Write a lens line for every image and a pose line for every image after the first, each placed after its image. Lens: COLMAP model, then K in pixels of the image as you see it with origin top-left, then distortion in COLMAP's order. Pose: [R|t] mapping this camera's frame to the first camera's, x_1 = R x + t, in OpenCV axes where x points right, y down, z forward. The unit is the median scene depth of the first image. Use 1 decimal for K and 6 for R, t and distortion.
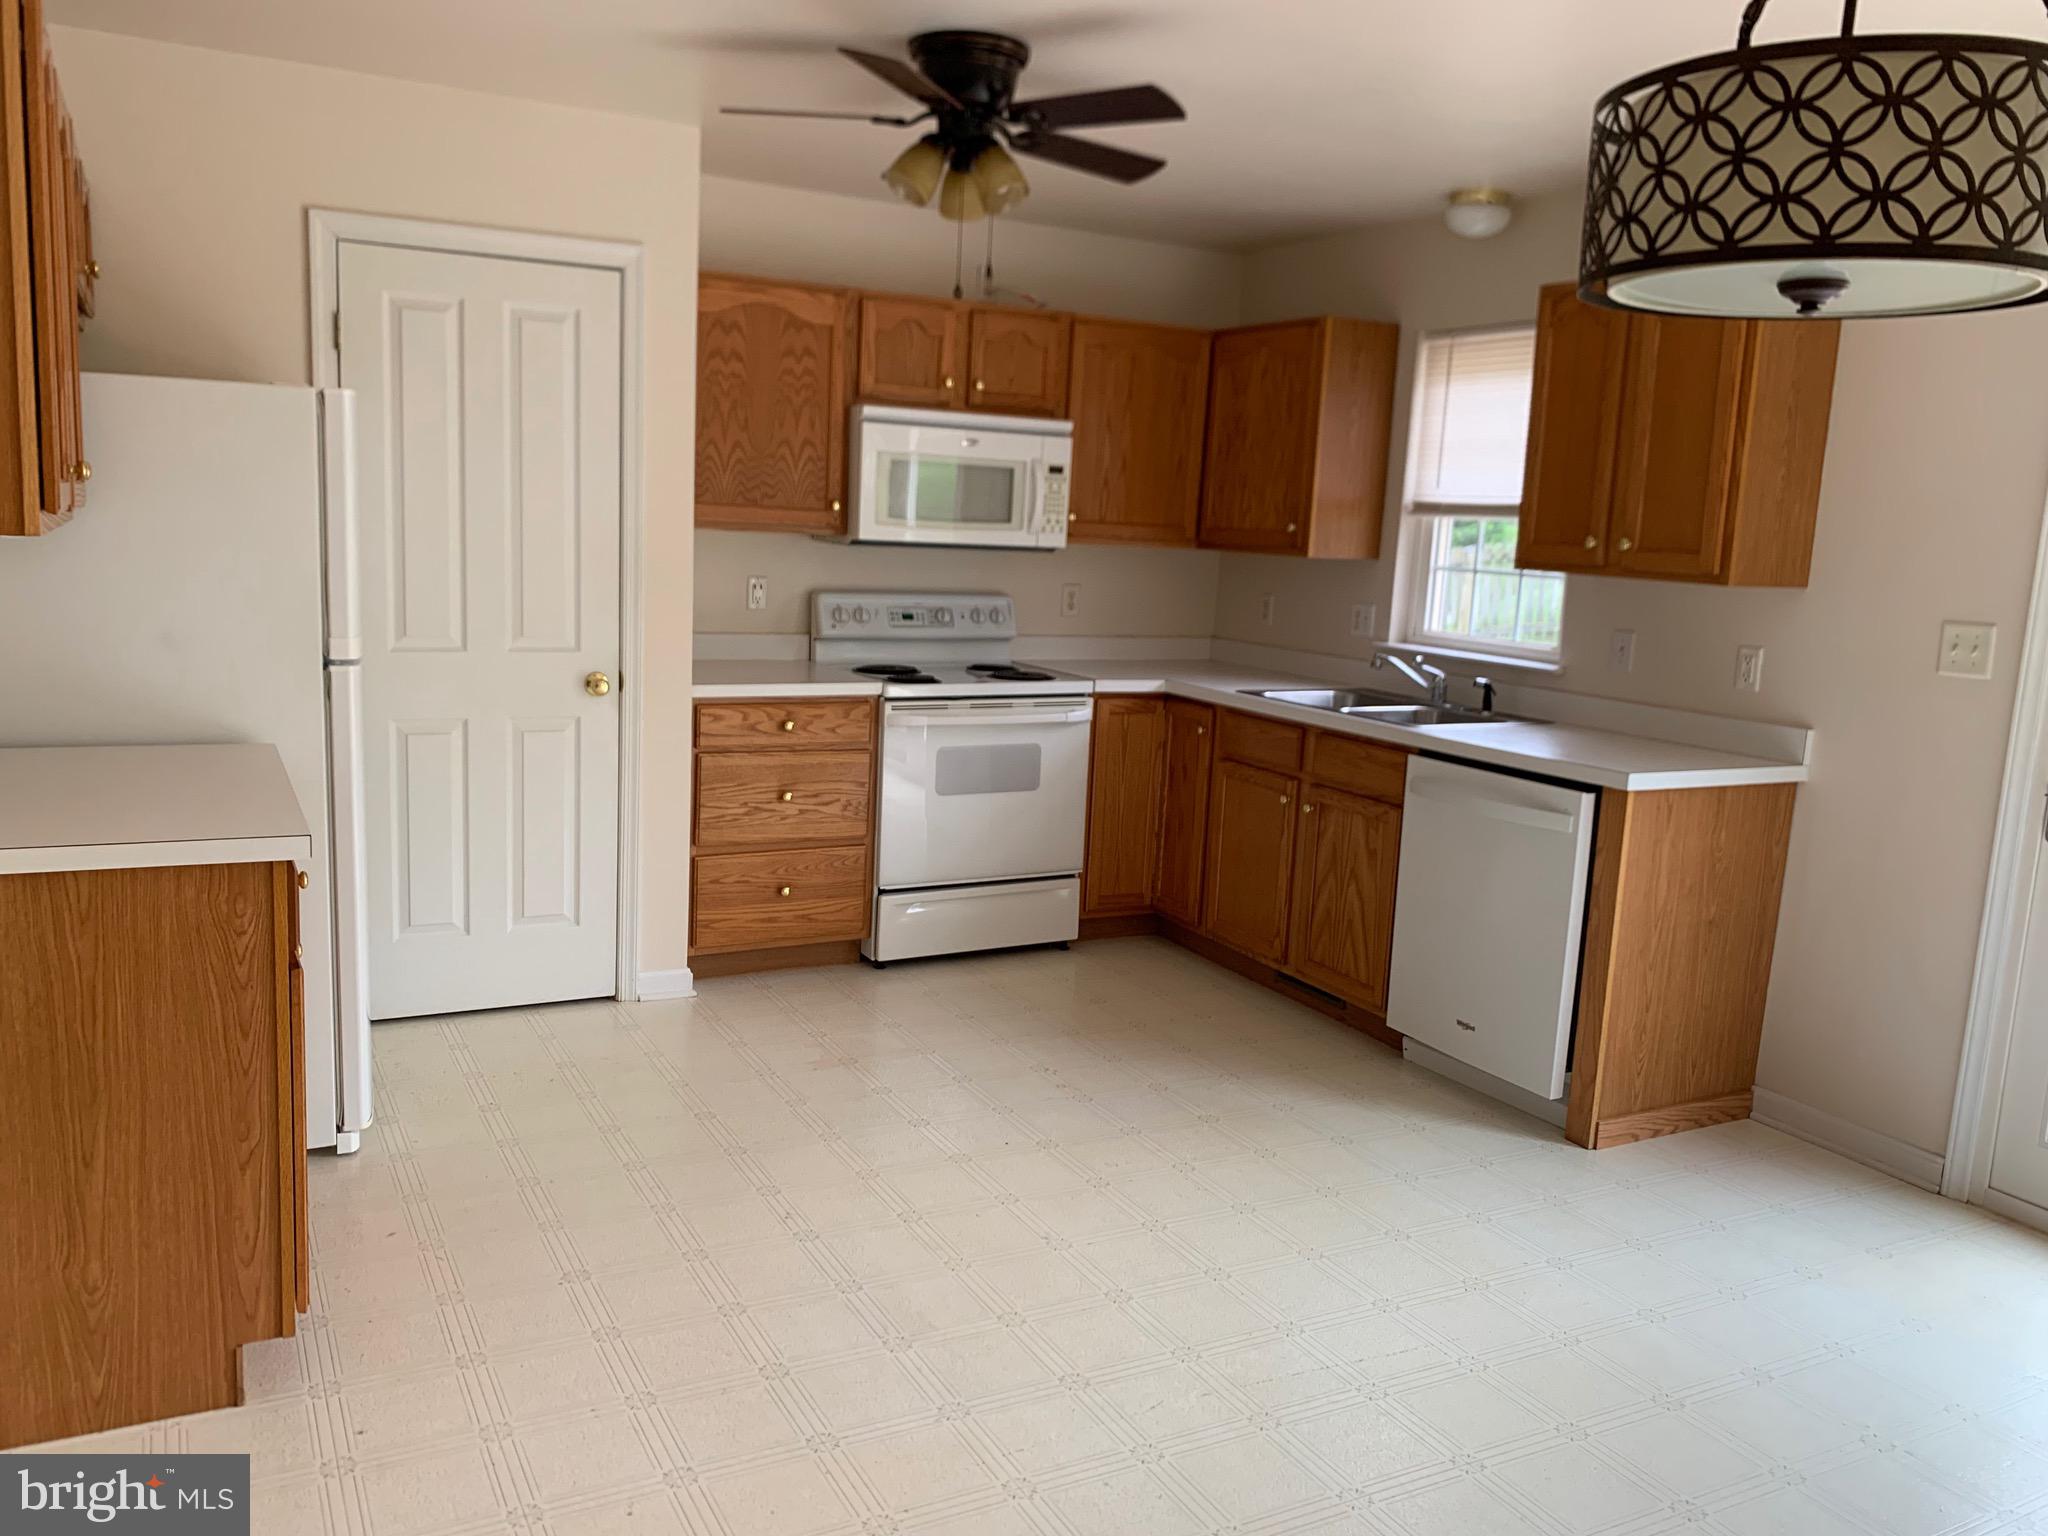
lens RADIAL K [[1577.4, 0, 1008.5], [0, 1577.4, 767.0], [0, 0, 1]] dist [0.092285, -0.004846]
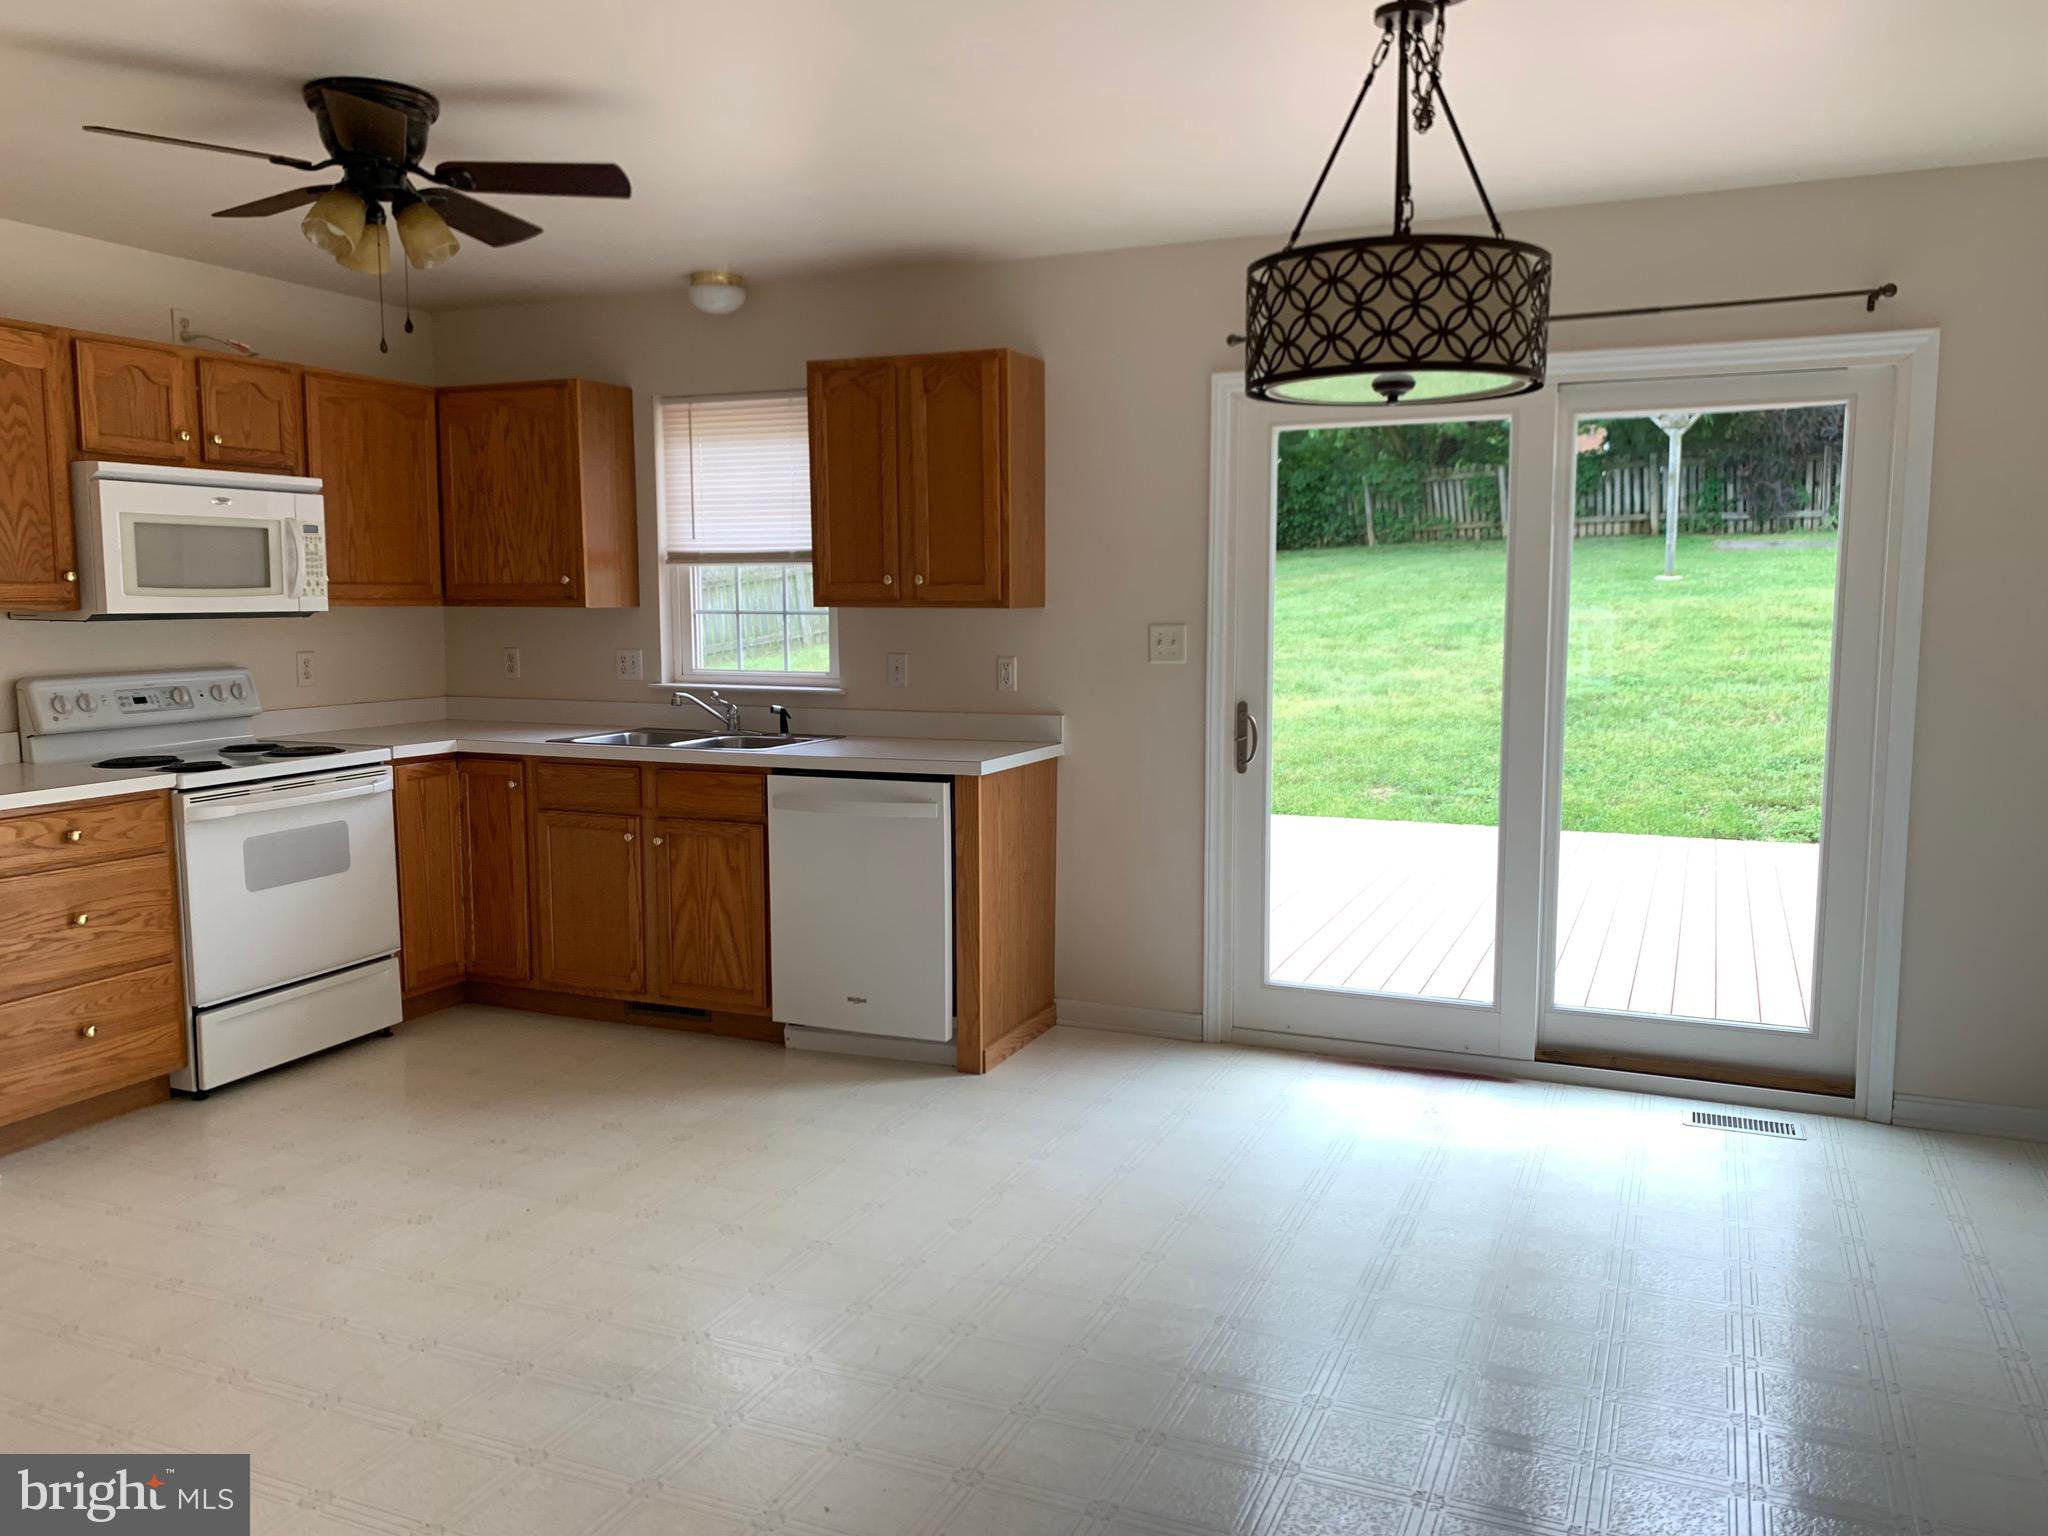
lens RADIAL K [[1568.5, 0, 1022.3], [0, 1568.5, 765.9], [0, 0, 1]] dist [0.002379, 0.002037]
pose [[0.777648, -0.118936, 0.617347, -0.249297], [0.140280, 0.990012, 0.014027, -0.003656], [-0.612850, 0.075693, 0.786566, 0.026019]]
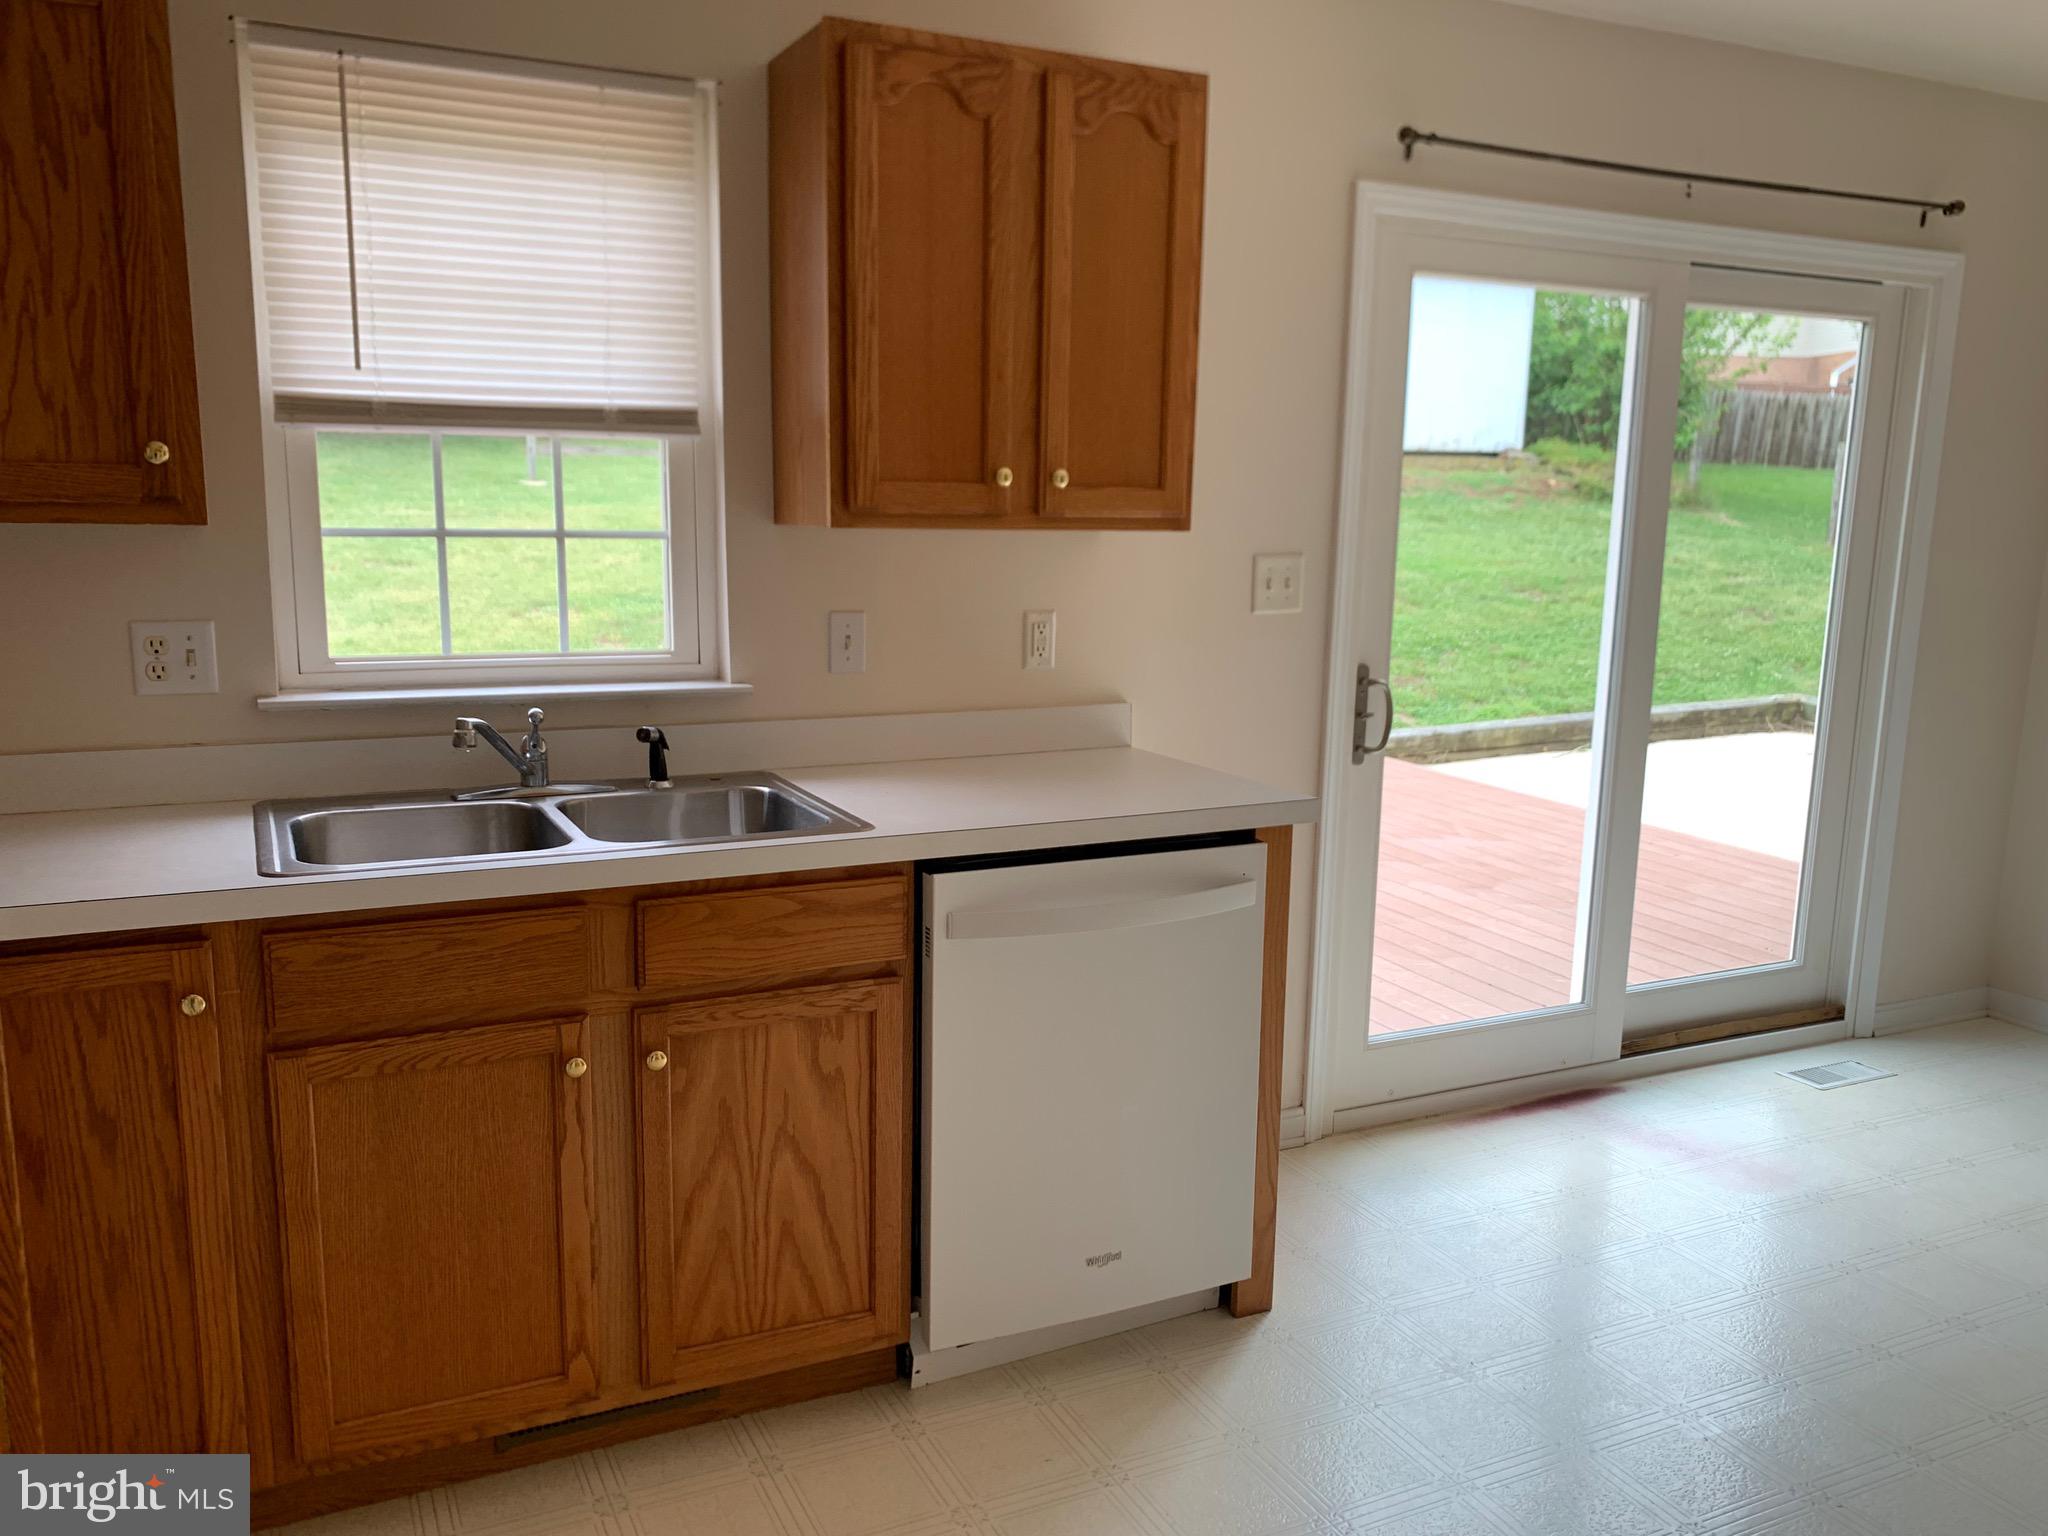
lens RADIAL K [[1566.8, 0, 976.1], [0, 1566.8, 787.2], [0, 0, 1]] dist [0.003803, -0.002576]
pose [[0.044091, -0.225288, 0.973294, -0.229452], [0.147746, 0.964999, 0.216675, -0.132095], [-0.988042, 0.134246, 0.075833, 0.824355]]
